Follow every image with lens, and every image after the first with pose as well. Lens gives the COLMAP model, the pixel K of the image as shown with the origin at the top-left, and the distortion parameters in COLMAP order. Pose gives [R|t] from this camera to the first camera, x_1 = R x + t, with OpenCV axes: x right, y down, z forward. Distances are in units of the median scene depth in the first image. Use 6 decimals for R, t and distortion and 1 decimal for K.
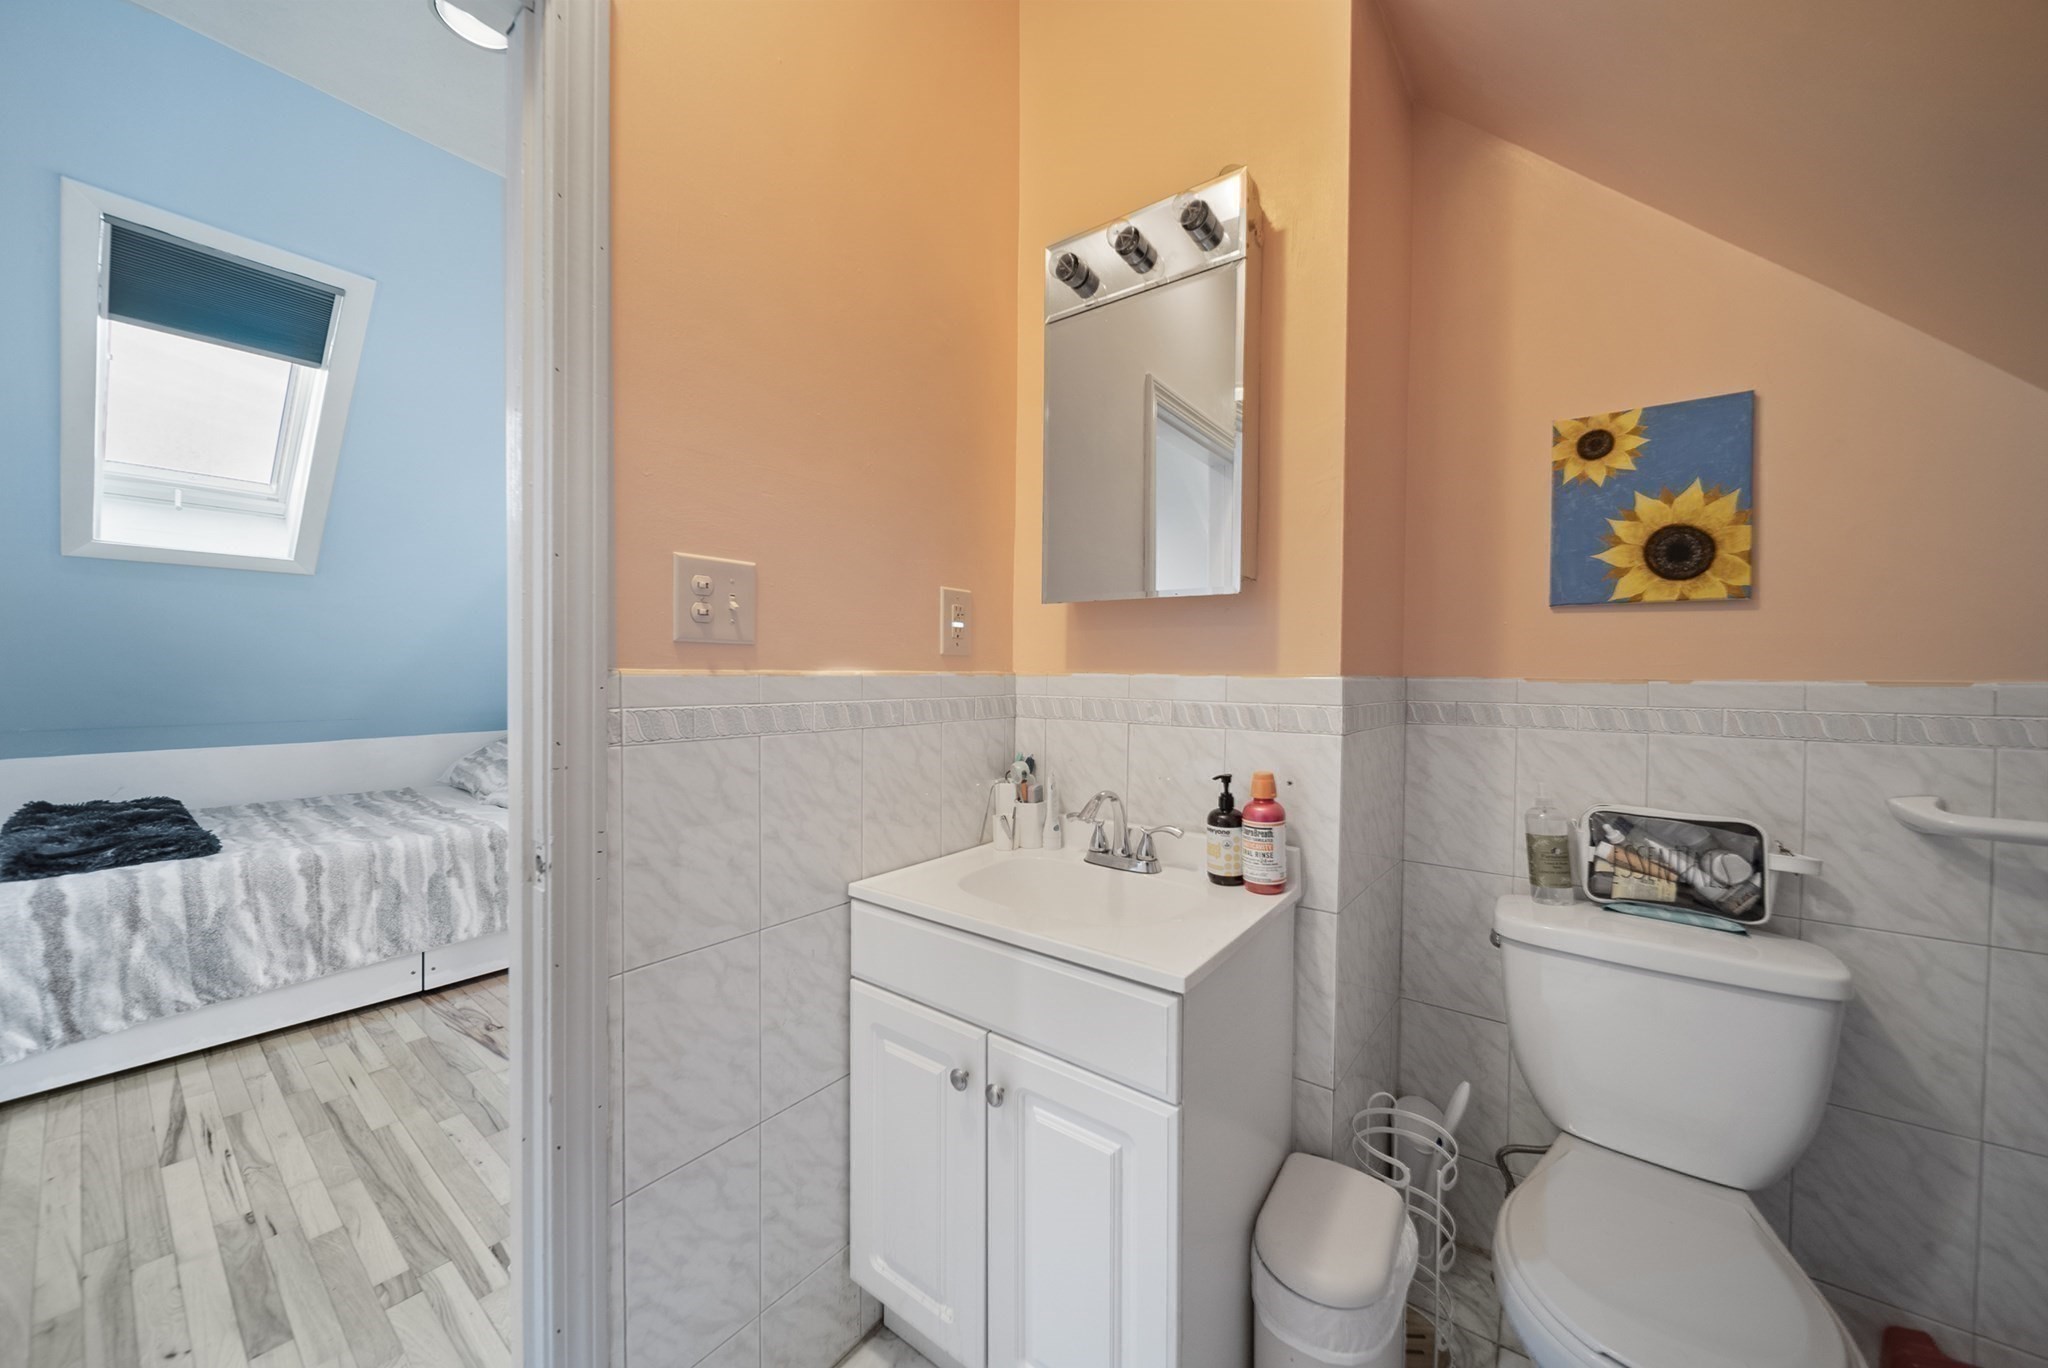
lens RADIAL K [[718.9, 0, 1021.5], [0, 718.9, 679.3], [0, 0, 1]] dist [-0.000988, -0.001257]
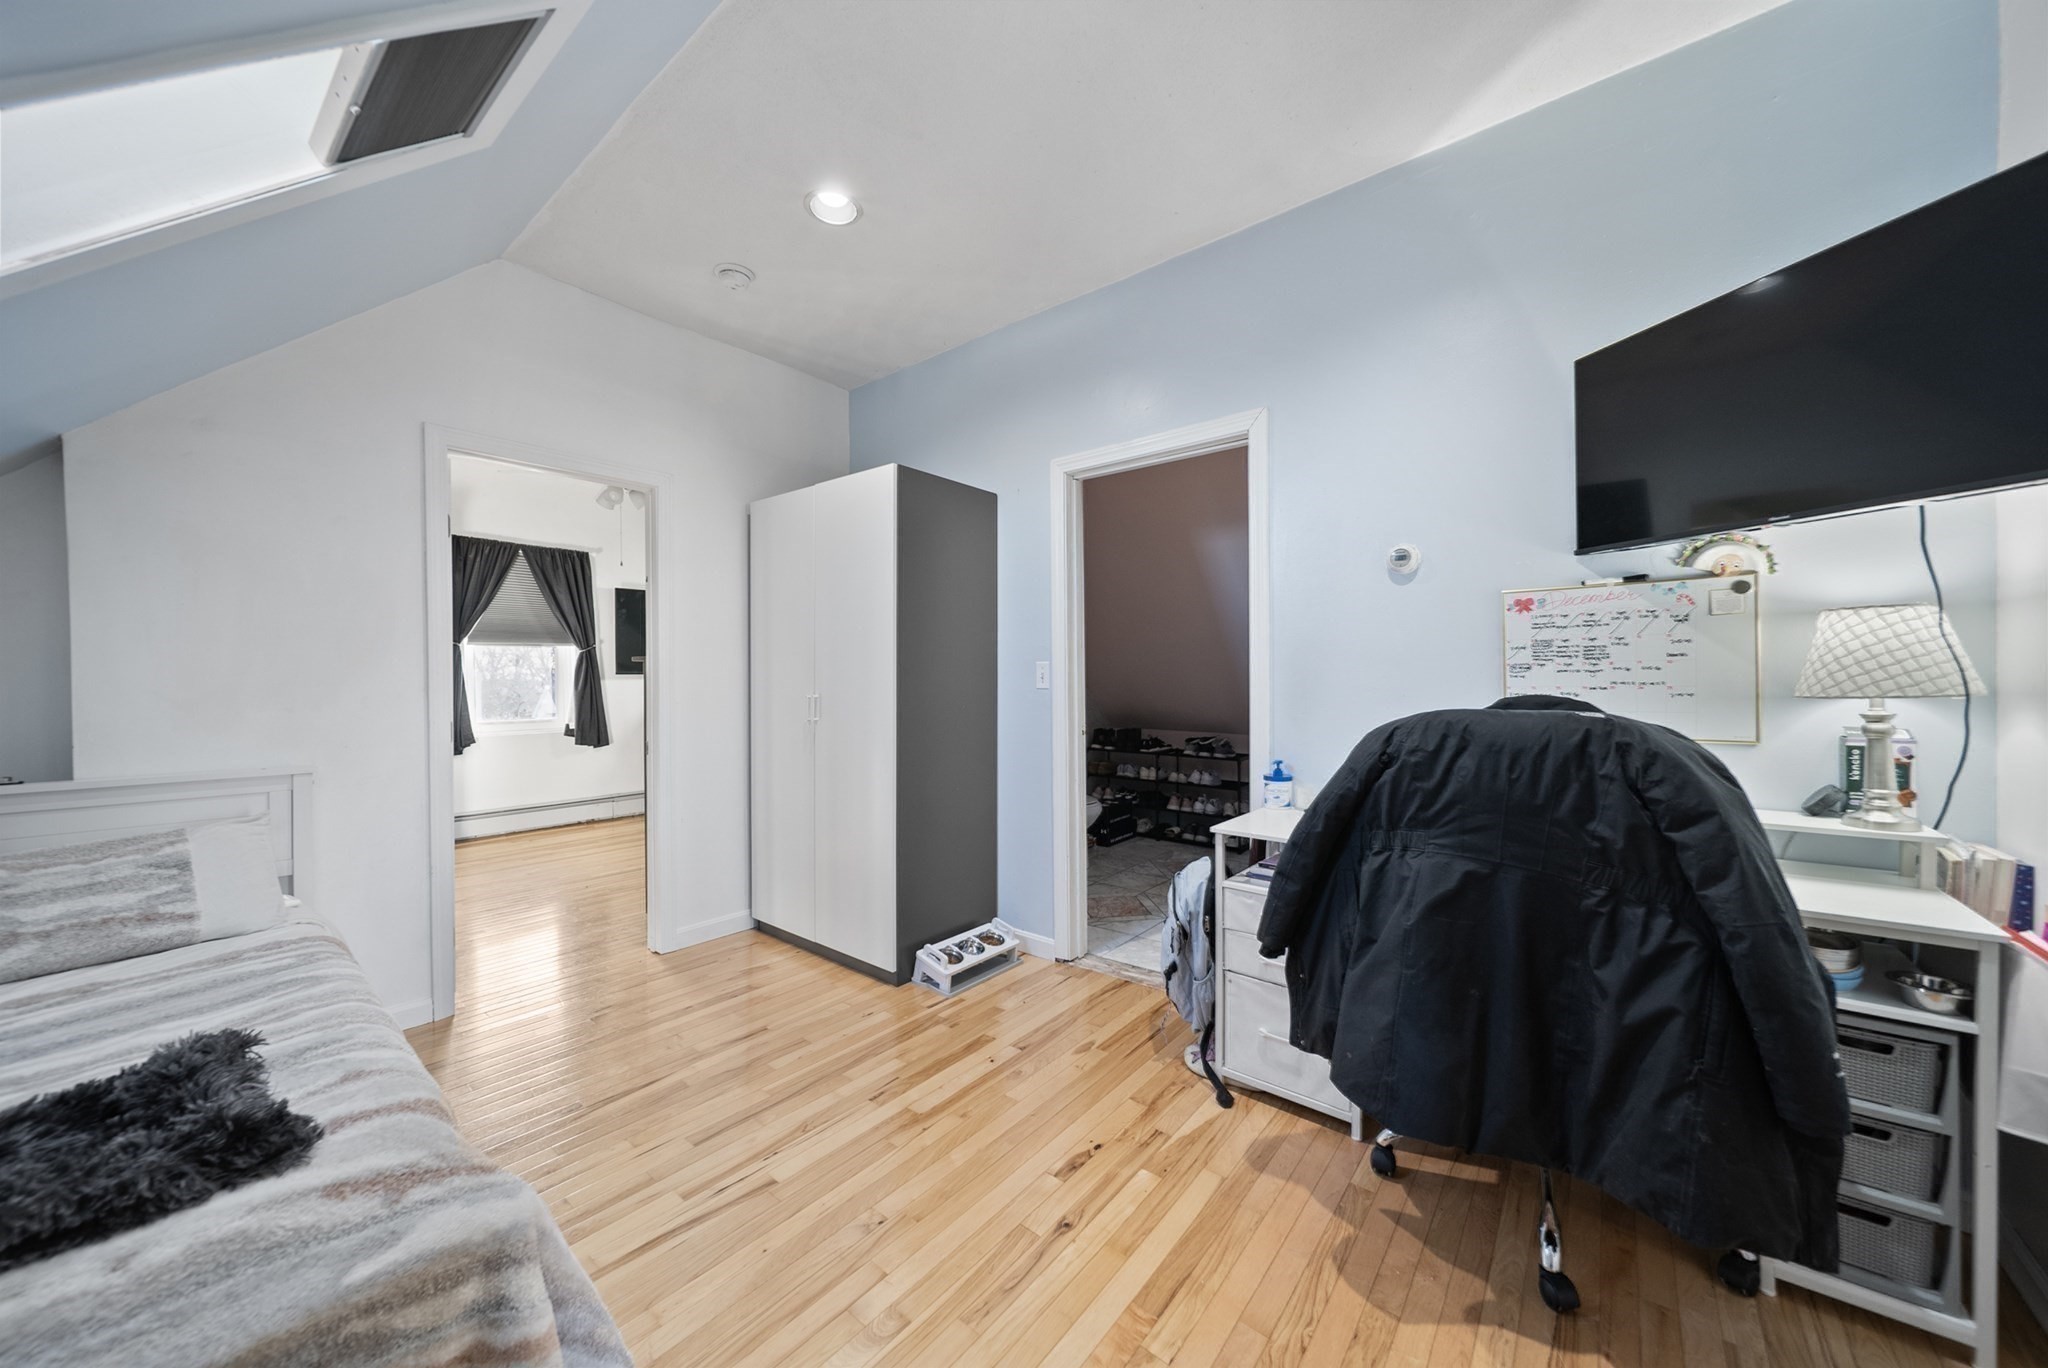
lens RADIAL K [[718.9, 0, 1017.0], [0, 718.9, 680.7], [0, 0, 1]] dist [-0.000988, -0.001257]
pose [[0.048173, -0.015542, 0.998718, -1.589791], [0.017095, 0.999745, 0.014733, -0.017242], [-0.998693, 0.016363, 0.048427, 0.444478]]
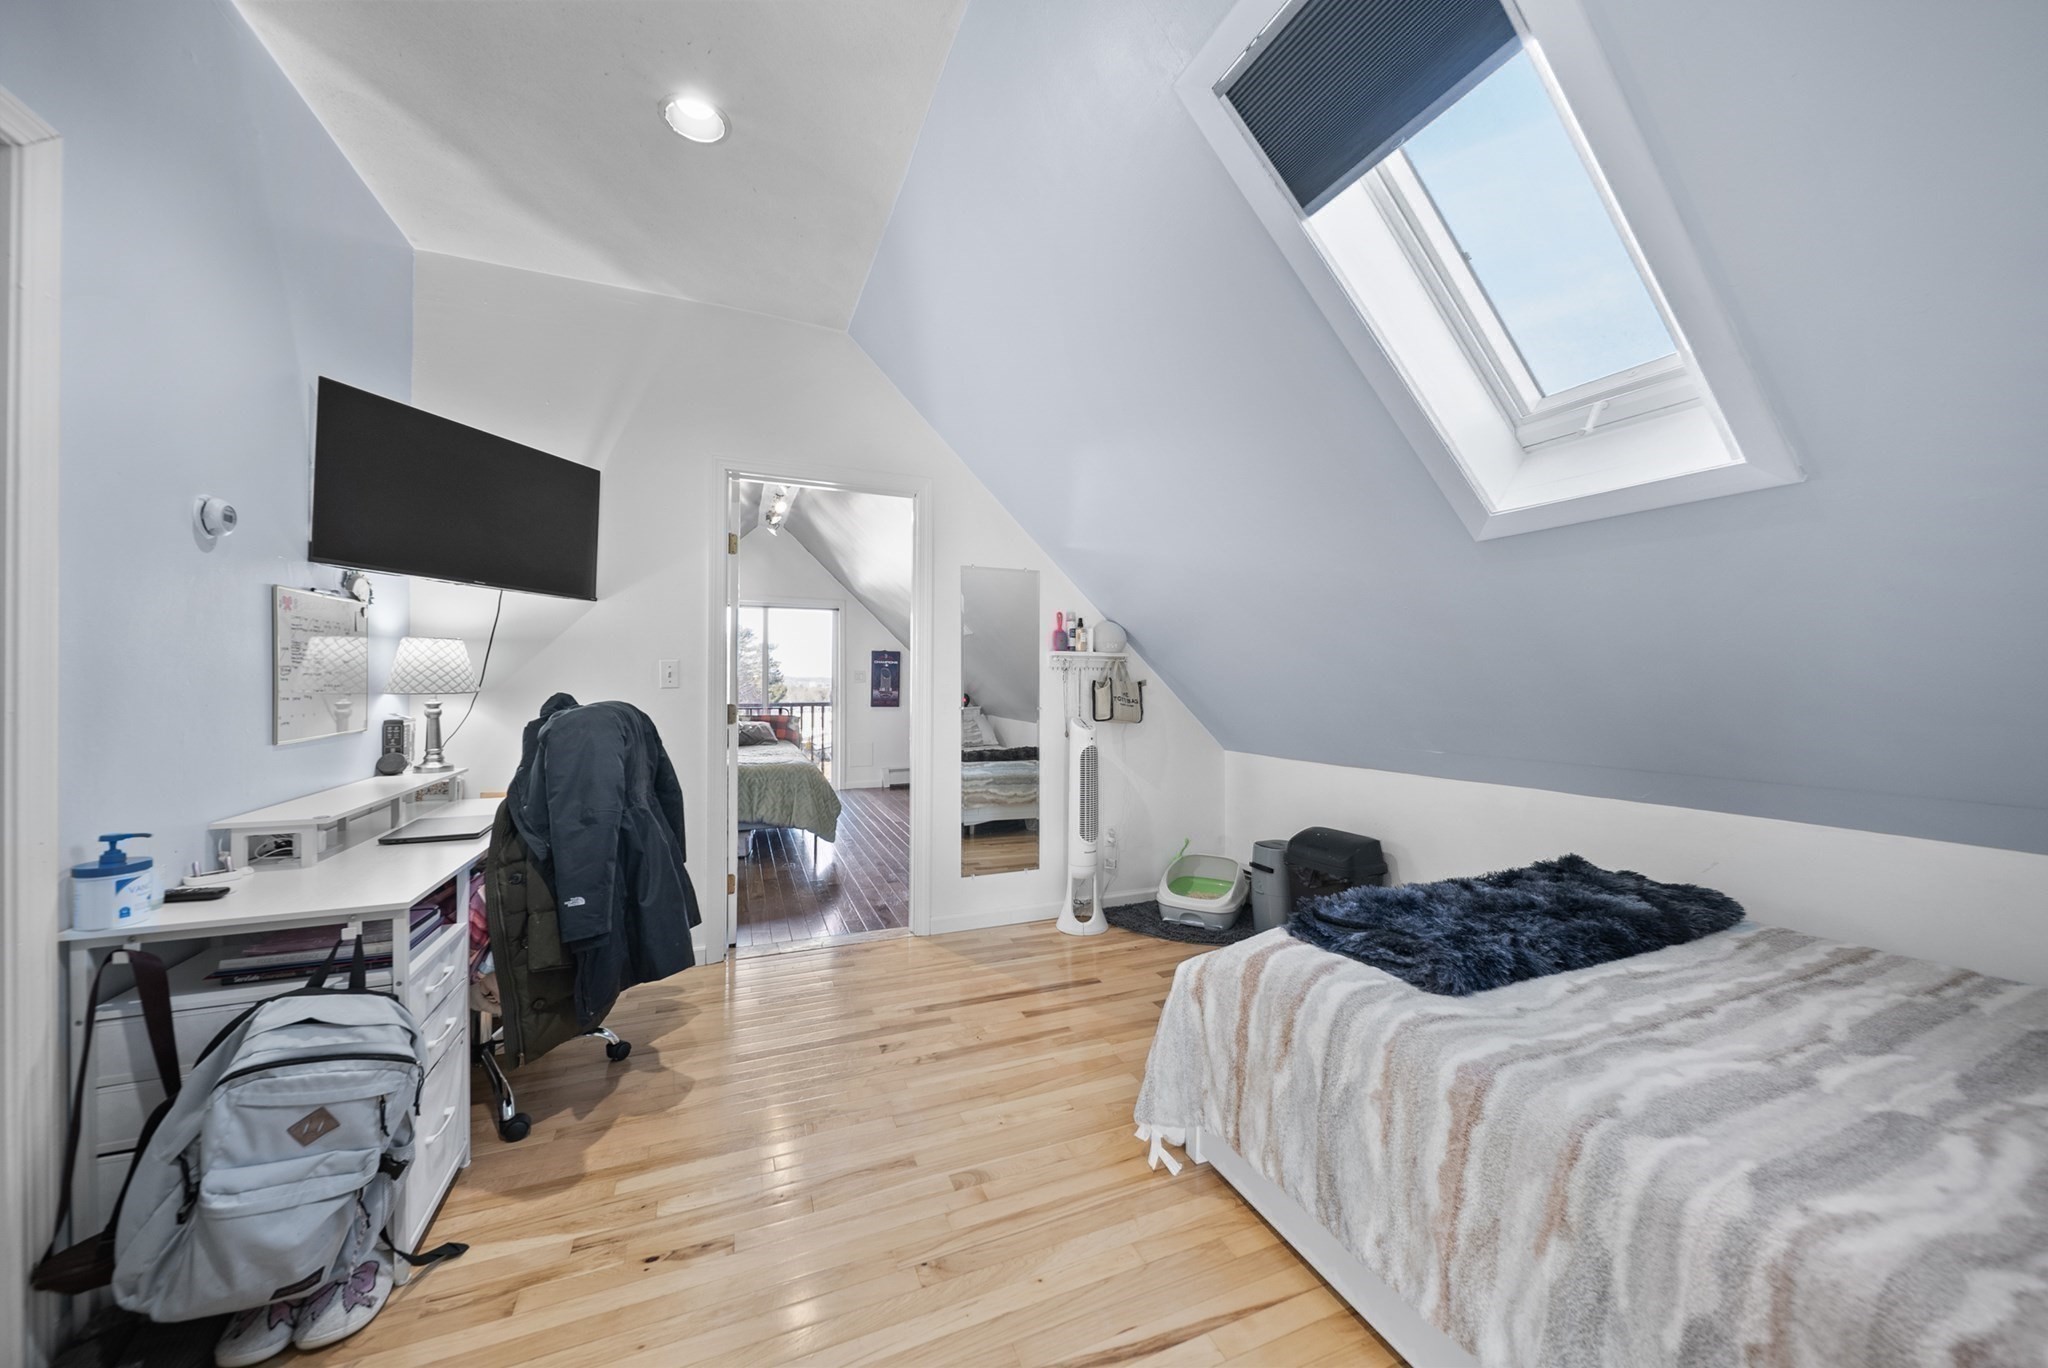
lens RADIAL K [[718.9, 0, 1024.8], [0, 718.9, 688.6], [0, 0, 1]] dist [-0.000988, -0.001257]
pose [[-0.505652, -0.004340, -0.862726, -0.429407], [-0.018396, 0.999814, 0.005752, -0.009893], [0.862541, 0.018779, -0.505638, 0.998746]]
